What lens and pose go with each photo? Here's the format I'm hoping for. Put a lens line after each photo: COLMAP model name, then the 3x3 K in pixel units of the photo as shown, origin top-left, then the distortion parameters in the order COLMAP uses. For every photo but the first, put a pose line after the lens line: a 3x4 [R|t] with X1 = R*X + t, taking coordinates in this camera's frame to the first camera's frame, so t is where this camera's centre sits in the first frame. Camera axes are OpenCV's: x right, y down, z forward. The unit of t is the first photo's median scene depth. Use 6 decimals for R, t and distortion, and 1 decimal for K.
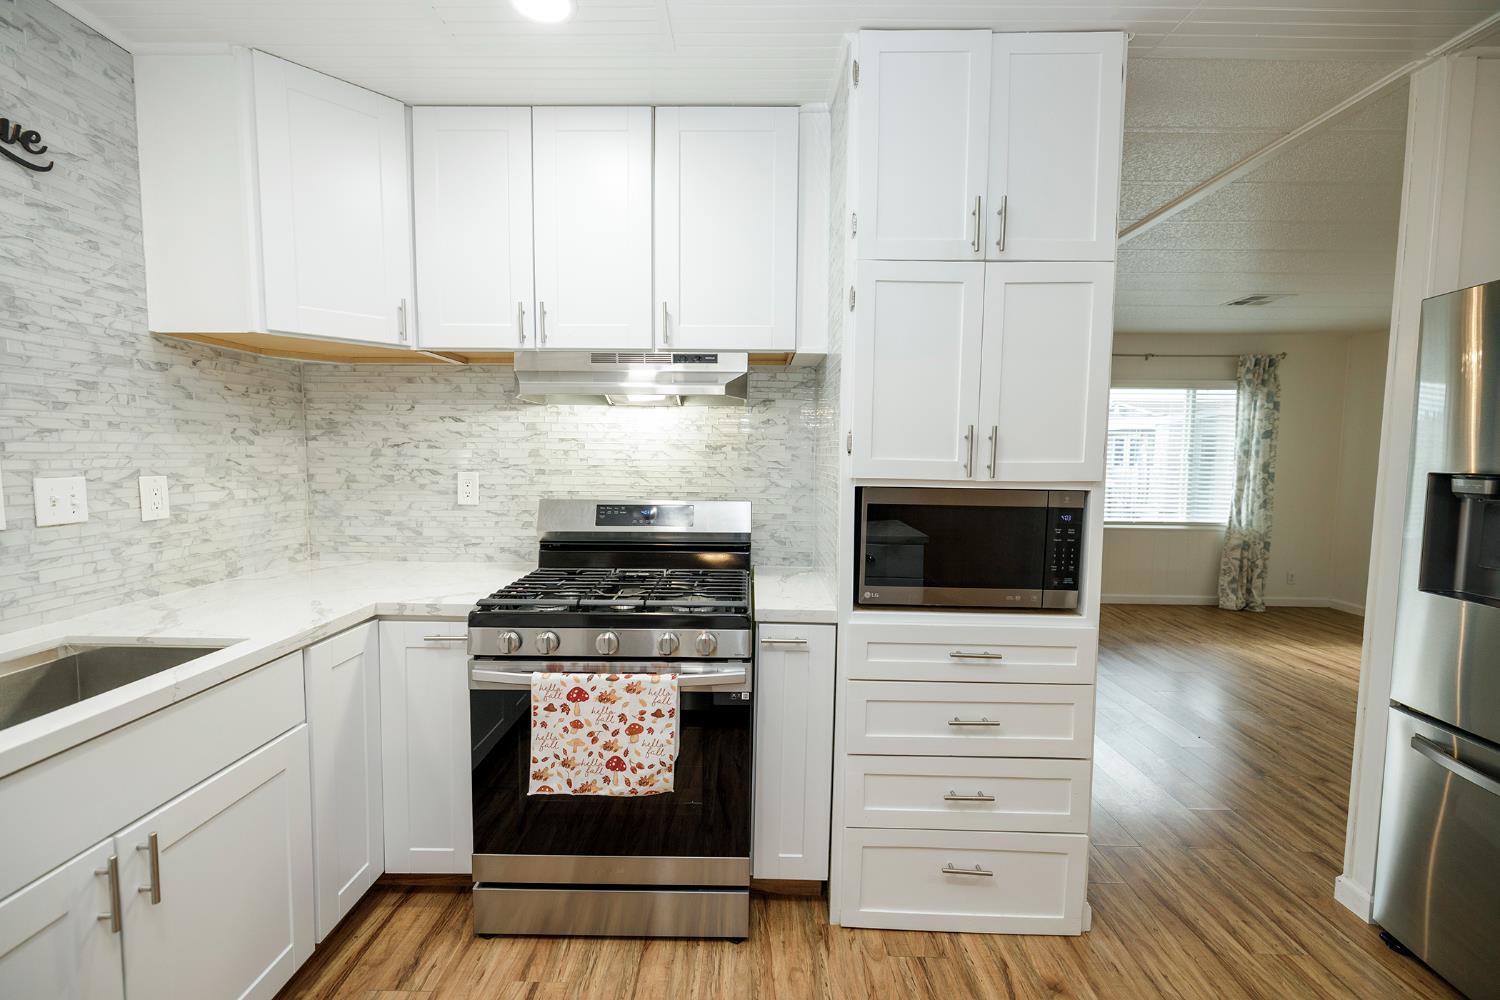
lens RADIAL K [[626.1, 0, 737.7], [0, 626.1, 498.4], [0, 0, 1]] dist [0.001651, -0.000842]
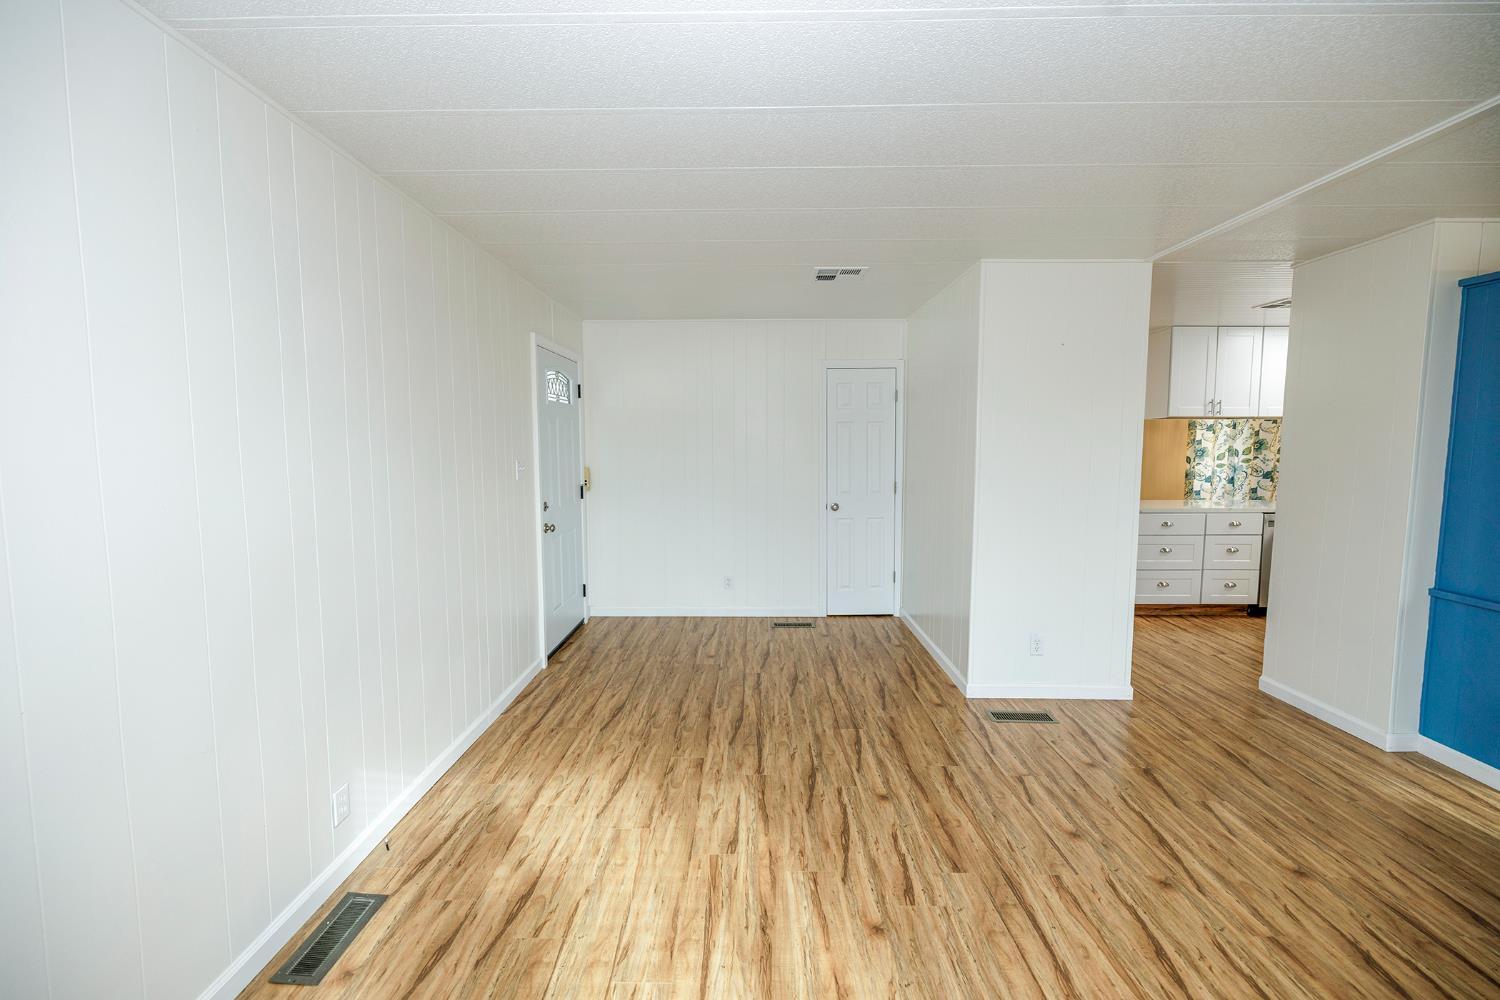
lens RADIAL K [[626.1, 0, 743.4], [0, 626.1, 502.7], [0, 0, 1]] dist [0.001651, -0.000842]
pose [[-0.999930, -0.011743, -0.001558, 2.282105], [-0.011836, 0.985007, 0.172107, -0.255335], [-0.000487, 0.172113, -0.985077, 2.941121]]
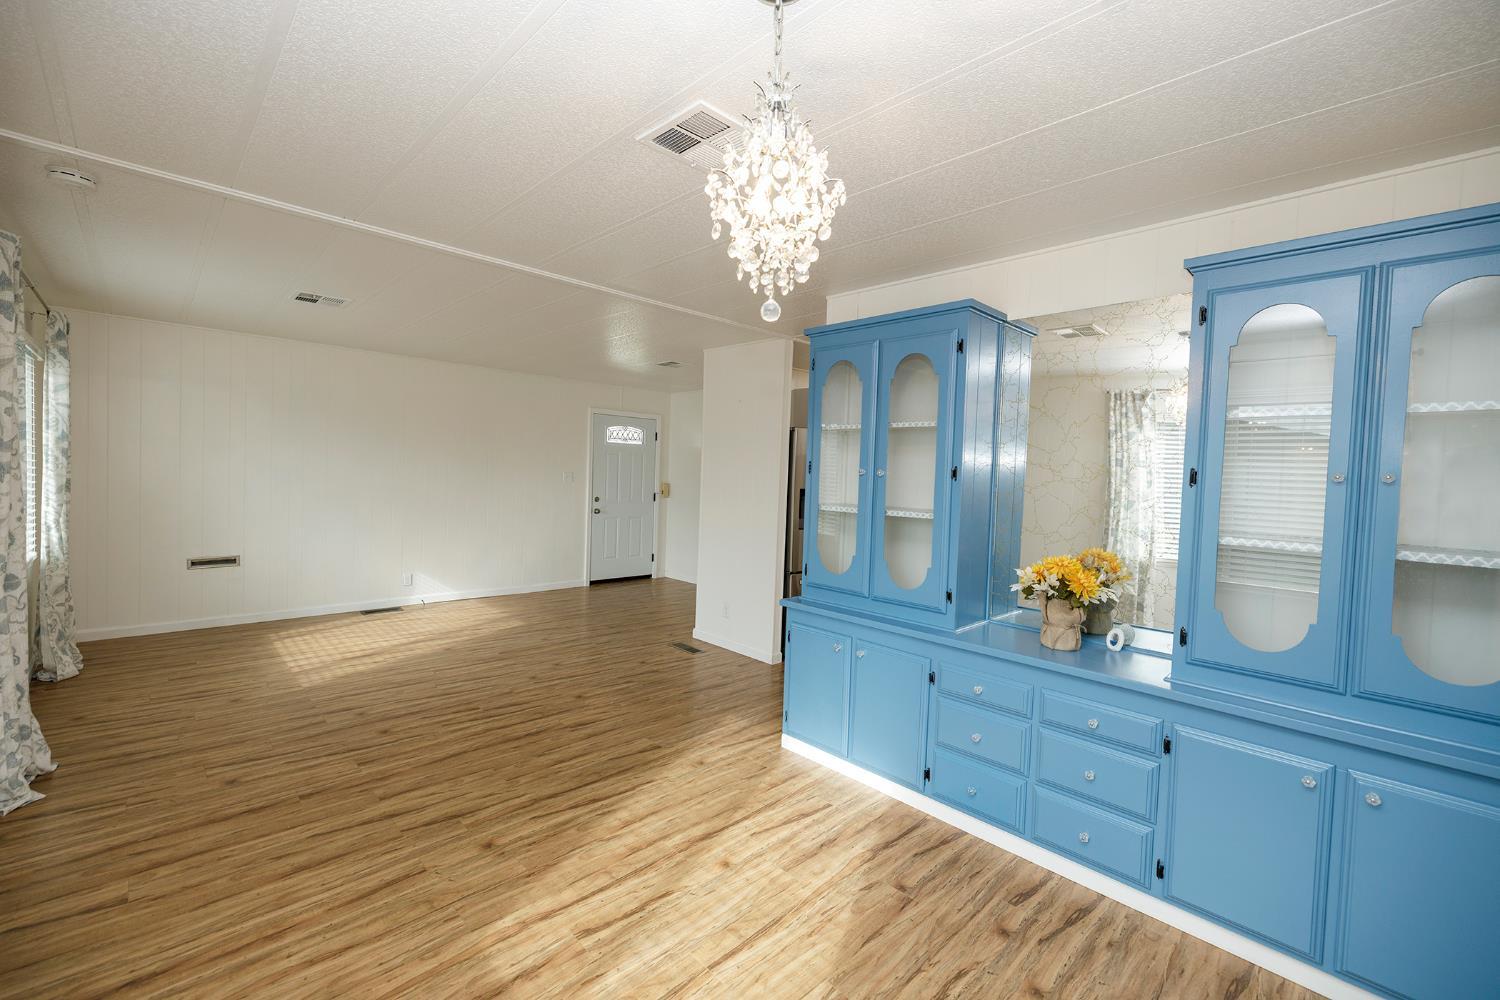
lens RADIAL K [[626.1, 0, 741.7], [0, 626.1, 496.3], [0, 0, 1]] dist [0.001651, -0.000842]
pose [[-0.703976, -0.064967, 0.707246, -0.685596], [0.007310, 0.995092, 0.098684, -0.269695], [-0.710186, 0.074641, -0.700046, 2.954776]]
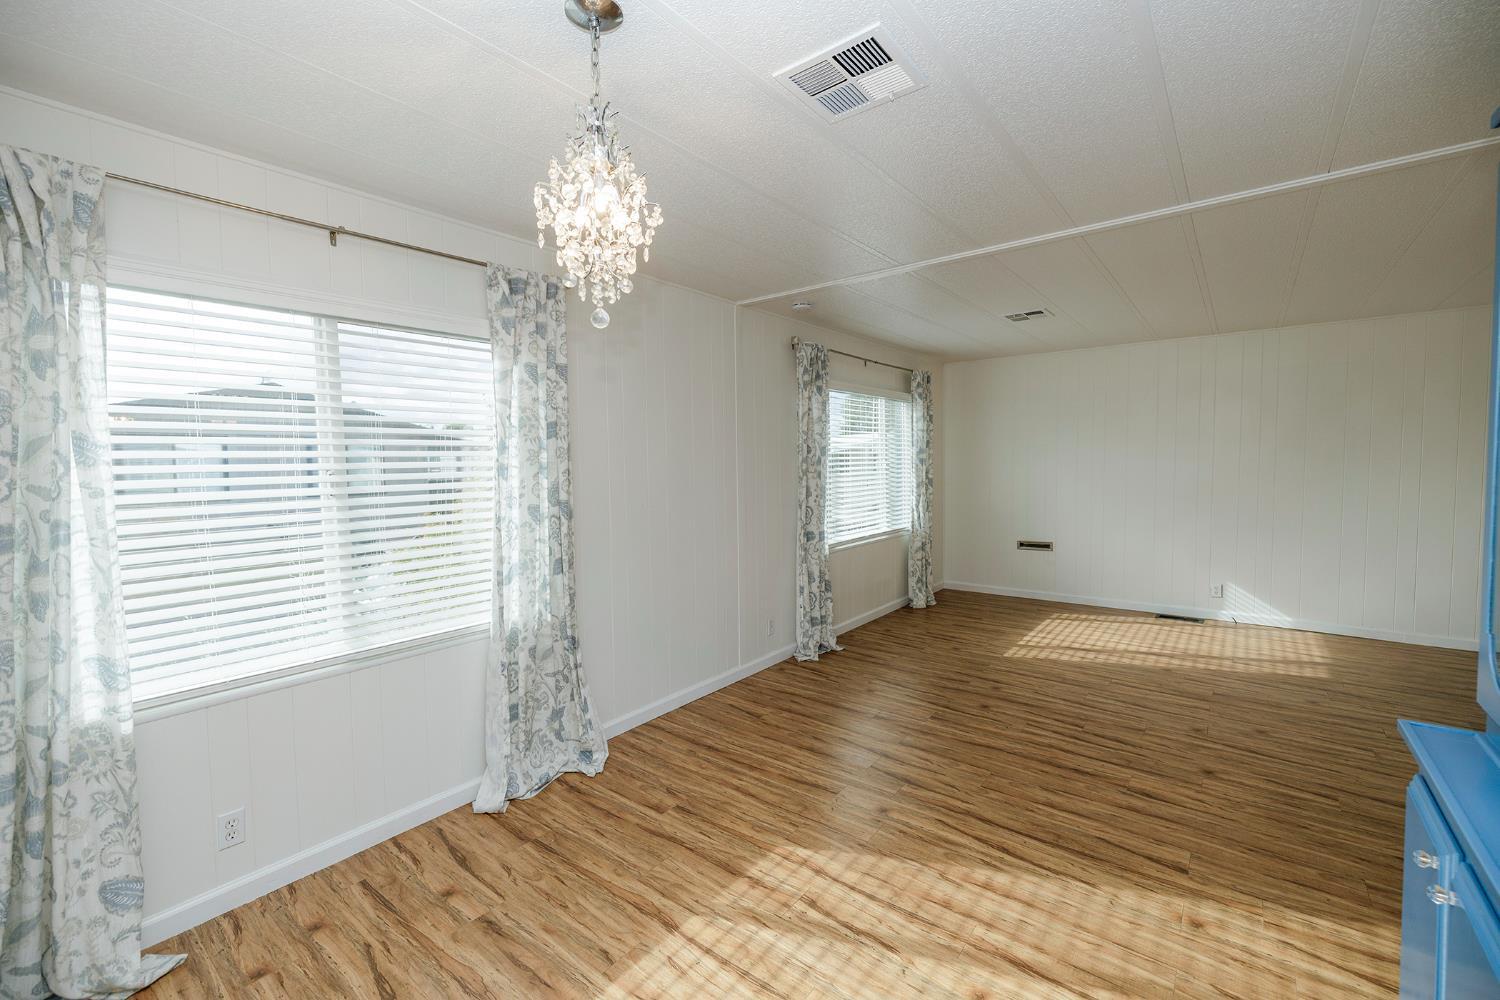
lens RADIAL K [[626.1, 0, 745.7], [0, 626.1, 499.4], [0, 0, 1]] dist [0.001651, -0.000842]
pose [[0.605974, -0.072034, 0.792216, -0.707392], [0.081018, 0.996302, 0.028620, -0.192409], [-0.791348, 0.046841, 0.609569, 1.810702]]
